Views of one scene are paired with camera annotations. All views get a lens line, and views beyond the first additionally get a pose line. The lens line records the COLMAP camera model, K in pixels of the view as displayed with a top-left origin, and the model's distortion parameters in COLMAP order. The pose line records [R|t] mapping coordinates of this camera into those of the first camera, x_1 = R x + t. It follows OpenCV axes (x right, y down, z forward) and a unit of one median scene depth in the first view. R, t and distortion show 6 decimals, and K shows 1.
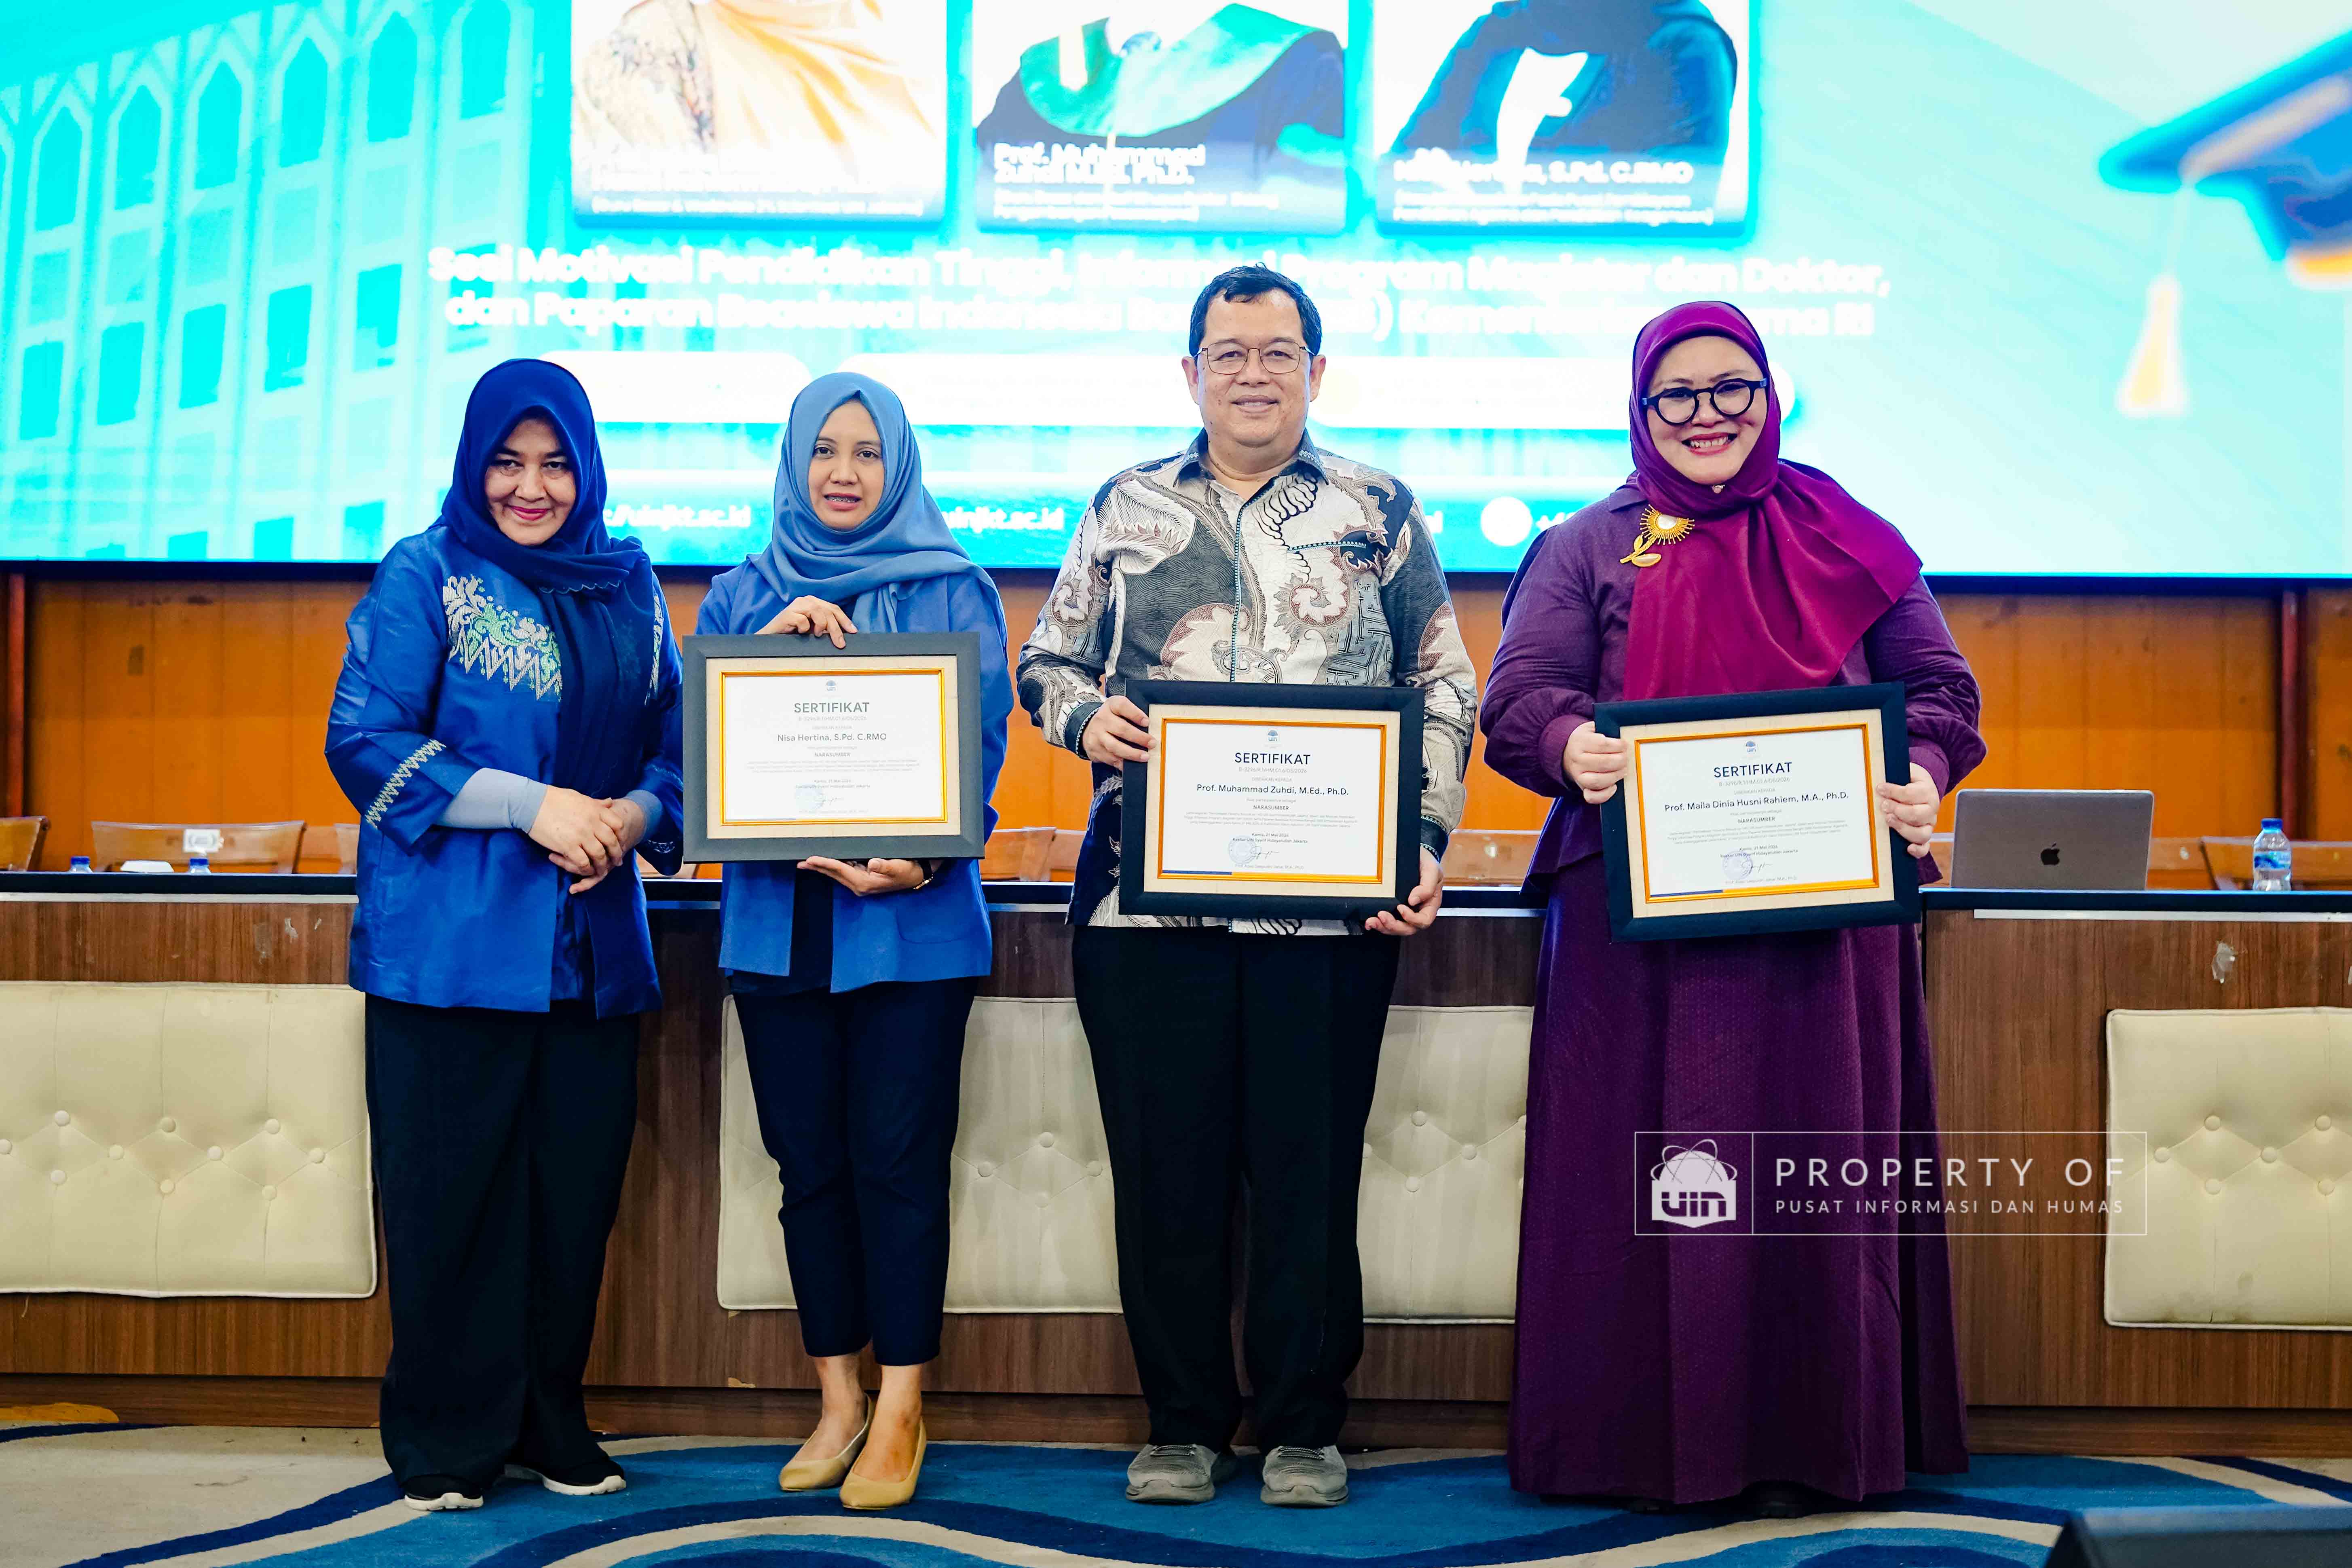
lens RADIAL K [[3264.8, 0, 1128.6], [0, 3264.8, 777.8], [0, 0, 1]] dist [0.008407, -0.053620]
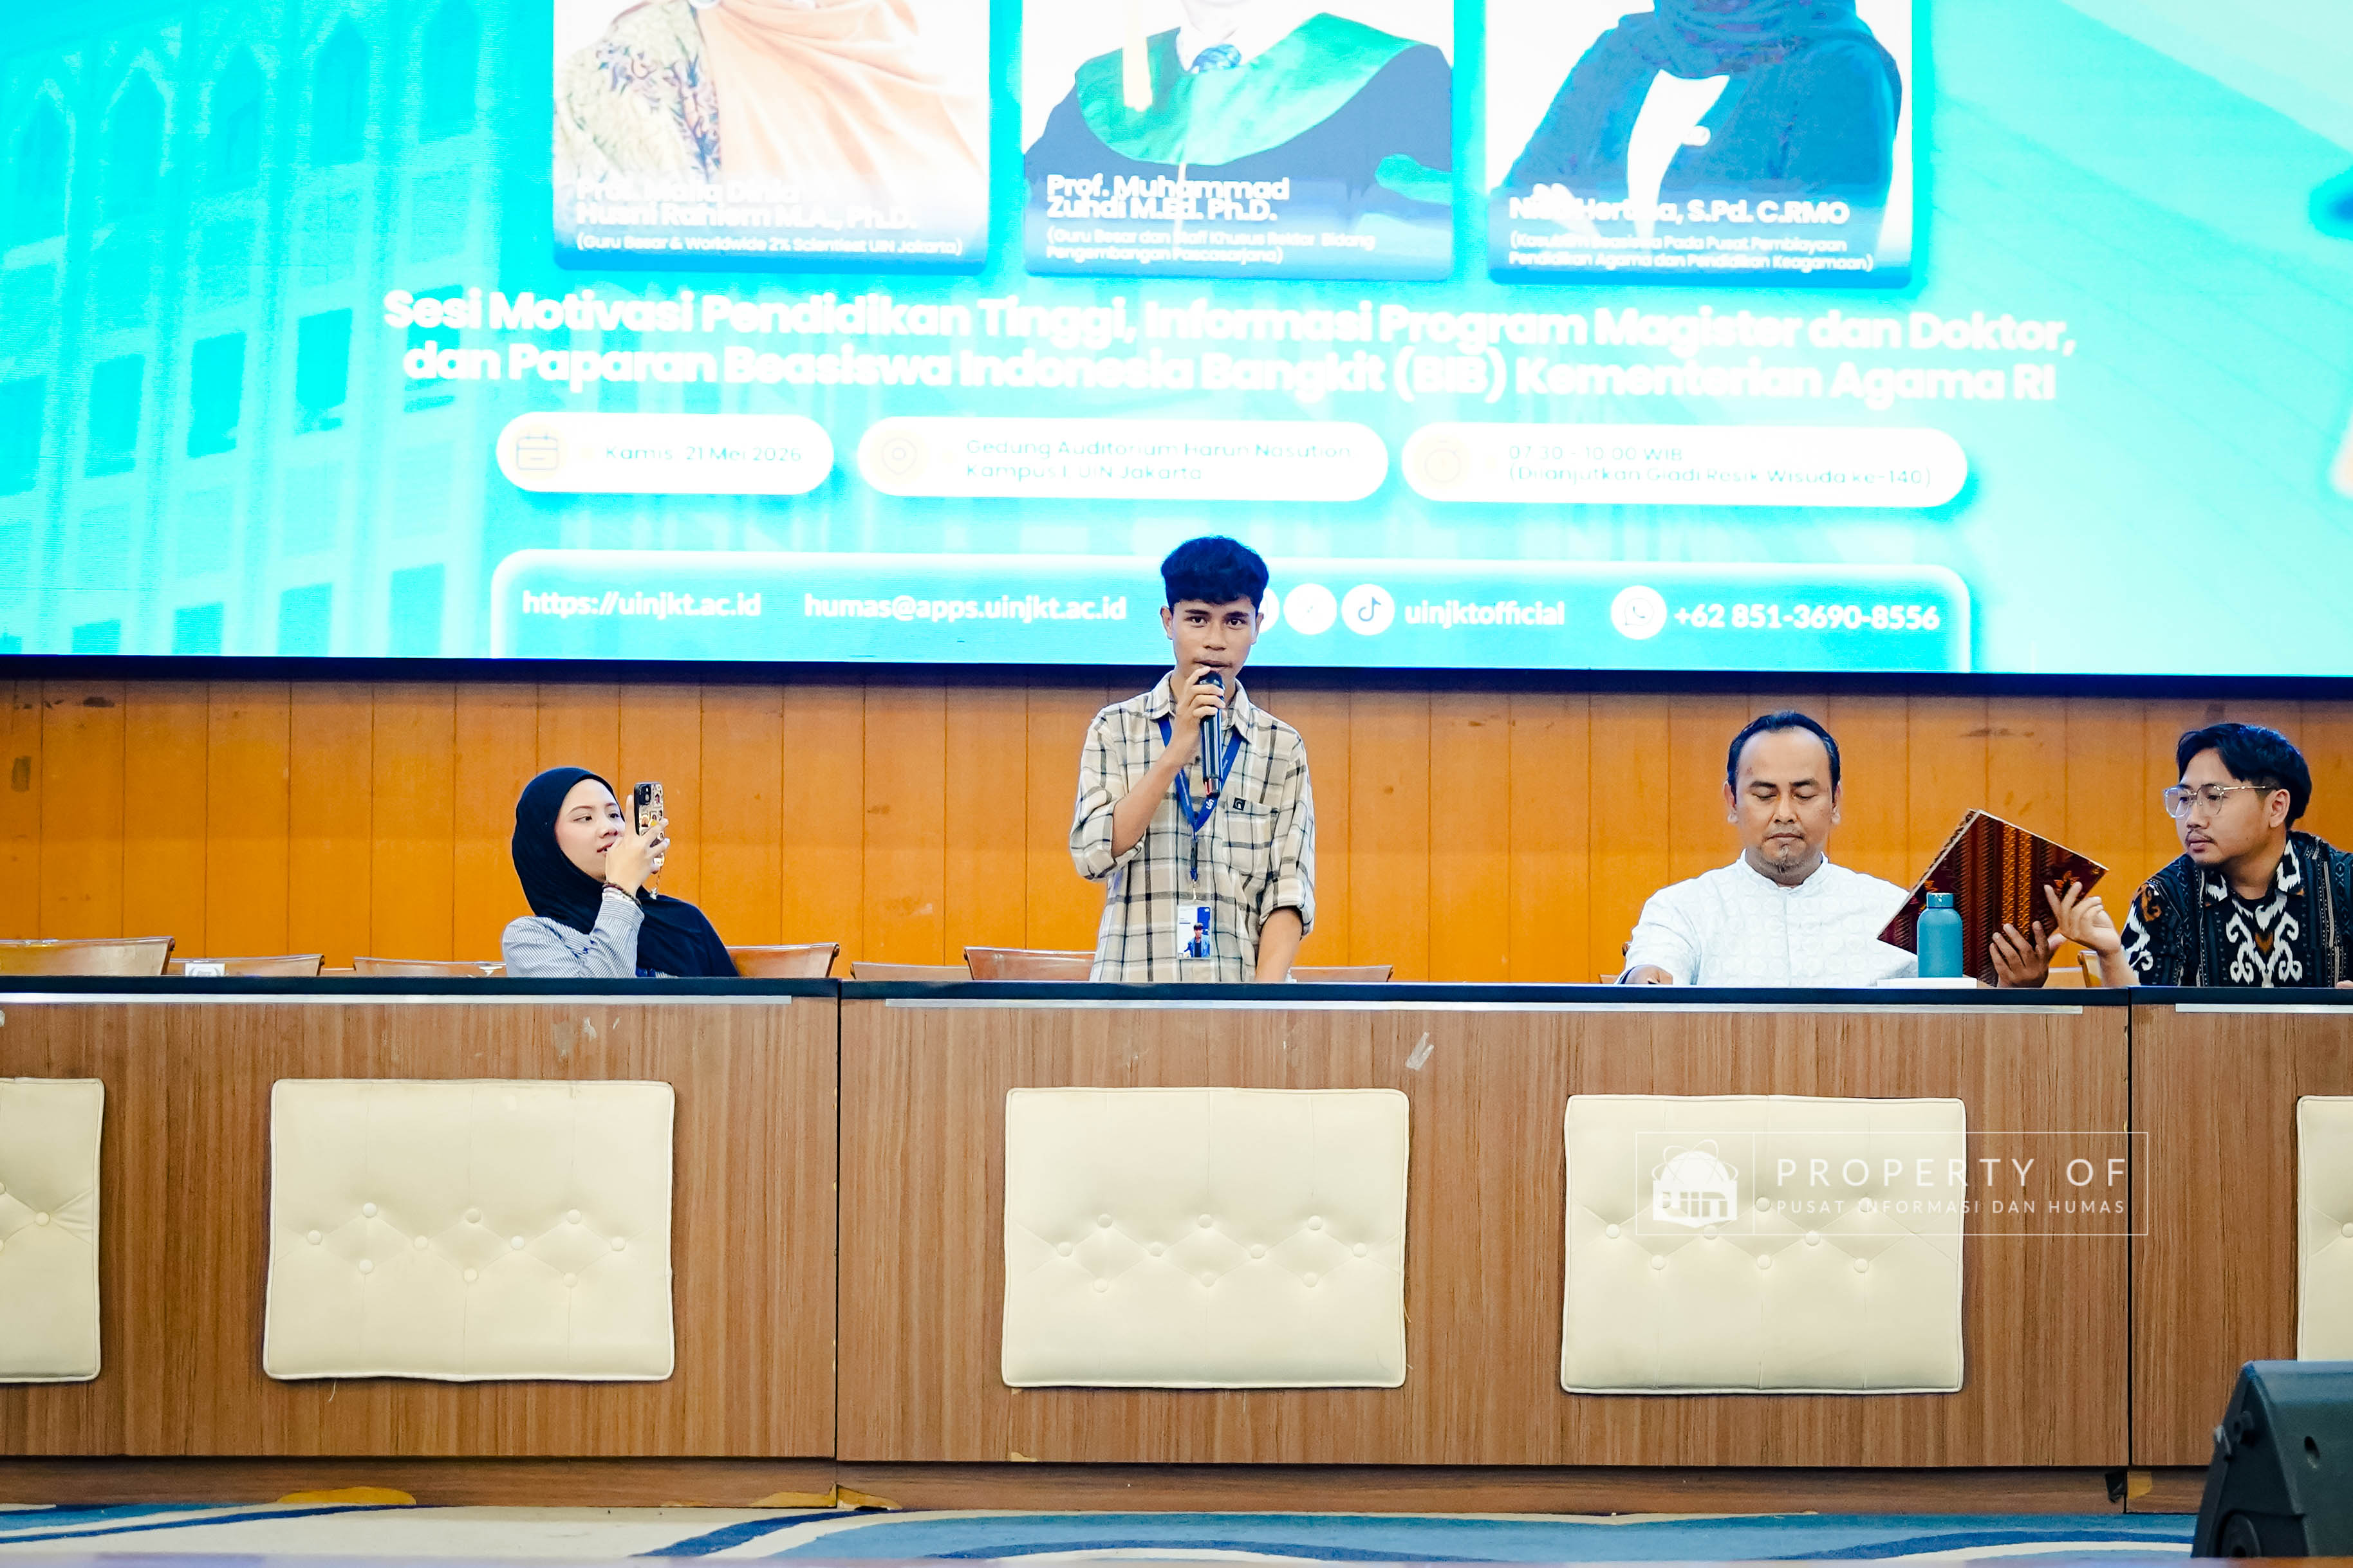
lens RADIAL K [[4996.4, 0, 1176.5], [0, 4996.4, 784.0], [0, 0, 1]] dist [-0.018758, -0.142111]
pose [[0.998451, 0.000275, 0.055636, -0.080213], [0.001624, 0.999418, -0.034078, 0.011640], [-0.055613, 0.034116, 0.997869, -0.310721]]
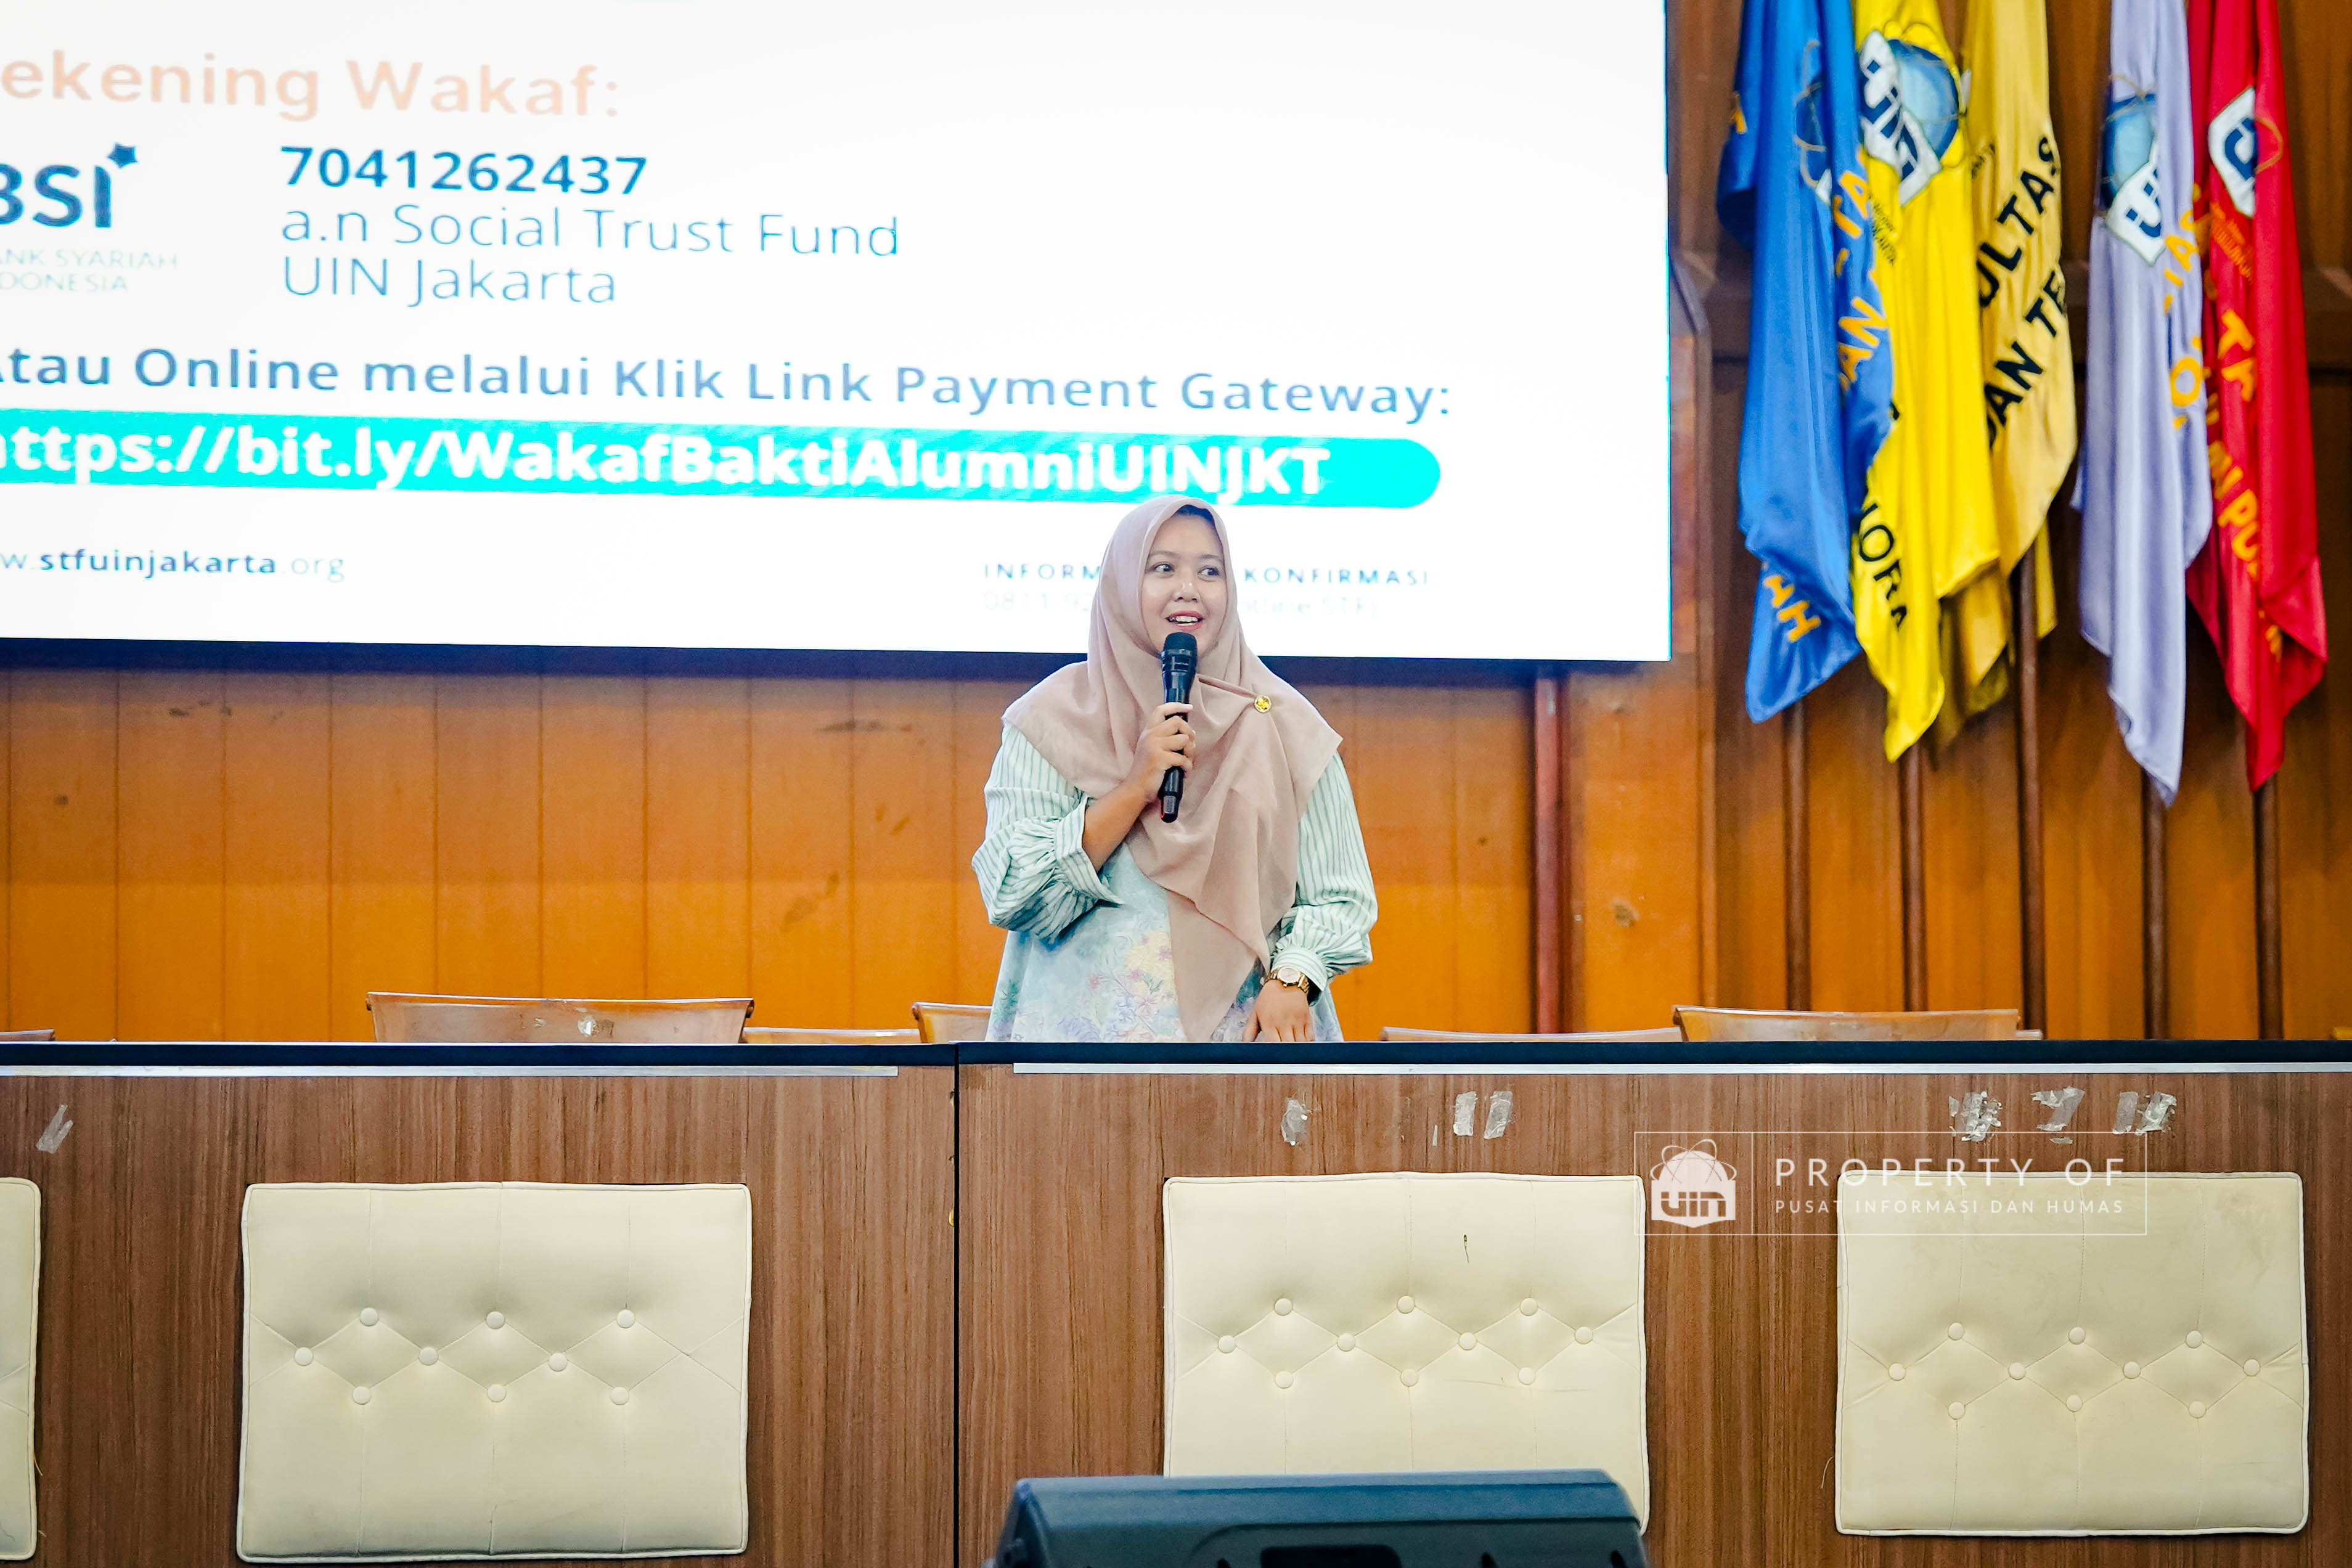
lens RADIAL K [[6974.8, 0, 1176.0], [0, 6974.8, 784.0], [0, 0, 1]] dist [0.023828, -1.073264]
pose [[0.970015, 0.001482, 0.243042, -0.072648], [0.007486, 0.999325, -0.035971, 0.016593], [-0.242931, 0.036712, 0.969349, -0.394608]]
